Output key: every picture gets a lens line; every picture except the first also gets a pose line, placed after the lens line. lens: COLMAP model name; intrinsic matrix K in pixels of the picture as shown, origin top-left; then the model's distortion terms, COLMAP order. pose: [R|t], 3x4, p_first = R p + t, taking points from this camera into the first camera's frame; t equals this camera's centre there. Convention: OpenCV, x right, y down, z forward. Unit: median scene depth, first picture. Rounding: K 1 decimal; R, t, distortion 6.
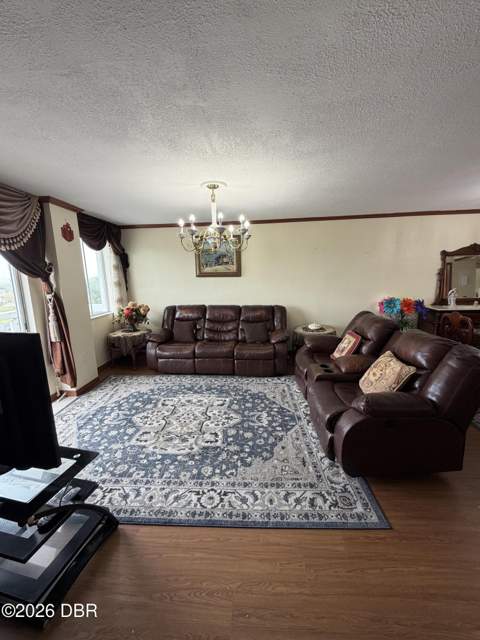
lens RADIAL K [[255.6, 0, 239.8], [0, 255.6, 317.5], [0, 0, 1]] dist [-0.000803, 0.000541]
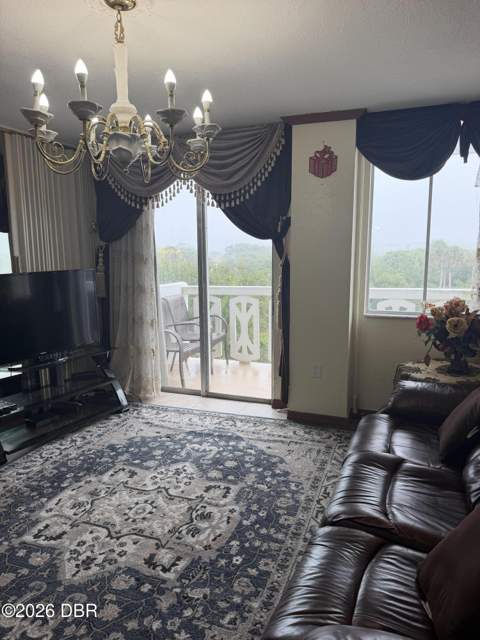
lens RADIAL K [[451.1, 0, 240.0], [0, 451.1, 320.0], [0, 0, 1]] dist [0.069441, -0.101311]
pose [[-0.306219, 0.176335, -0.935487, 0.493969], [-0.138038, 0.964084, 0.226910, -0.205218], [0.941900, 0.198617, -0.270880, 1.268830]]
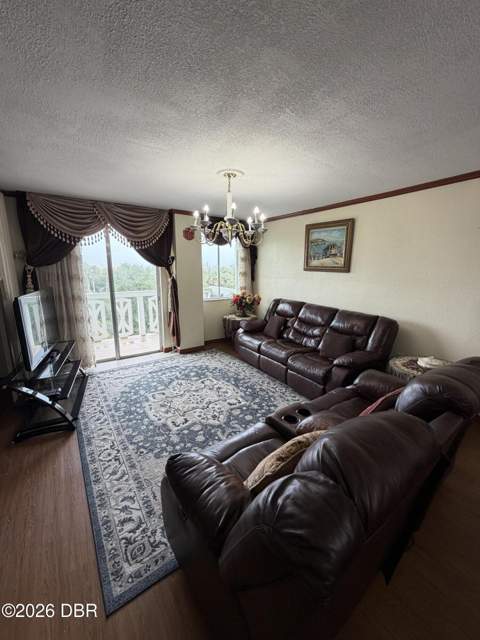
lens RADIAL K [[255.6, 0, 239.8], [0, 255.6, 317.5], [0, 0, 1]] dist [-0.000803, 0.000541]
pose [[0.622288, 0.181627, -0.761426, 0.637344], [-0.152033, 0.982230, 0.110045, -0.094269], [0.767883, 0.047282, 0.638843, 0.395709]]
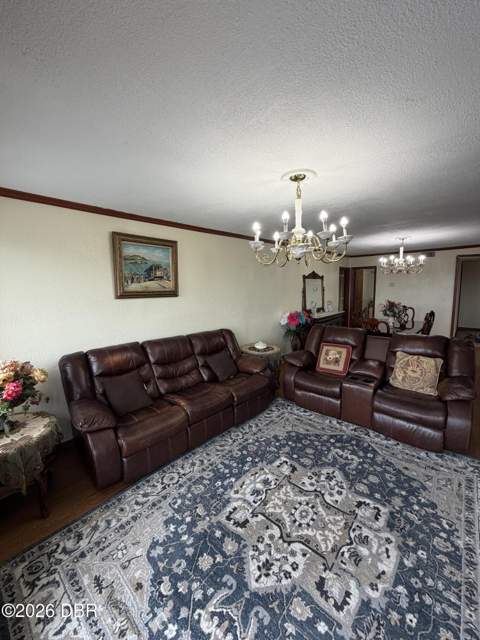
lens RADIAL K [[255.6, 0, 239.8], [0, 255.6, 317.5], [0, 0, 1]] dist [-0.000803, 0.000541]
pose [[0.625052, -0.083447, 0.776110, -0.718673], [0.133741, 0.991016, -0.001157, -0.115164], [-0.769040, 0.104521, 0.630597, 0.615188]]
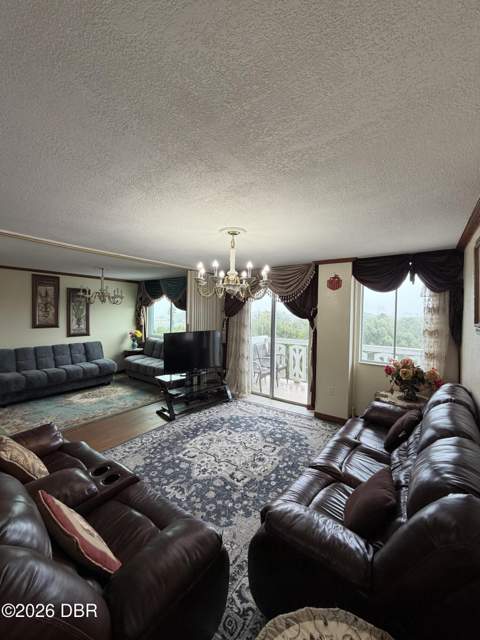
lens RADIAL K [[255.6, 0, 239.8], [0, 255.6, 317.5], [0, 0, 1]] dist [-0.000803, 0.000541]
pose [[-0.540077, 0.033955, -0.840930, 0.614660], [-0.139524, 0.981747, 0.129248, -0.286333], [0.829970, 0.187134, -0.525482, 1.386905]]
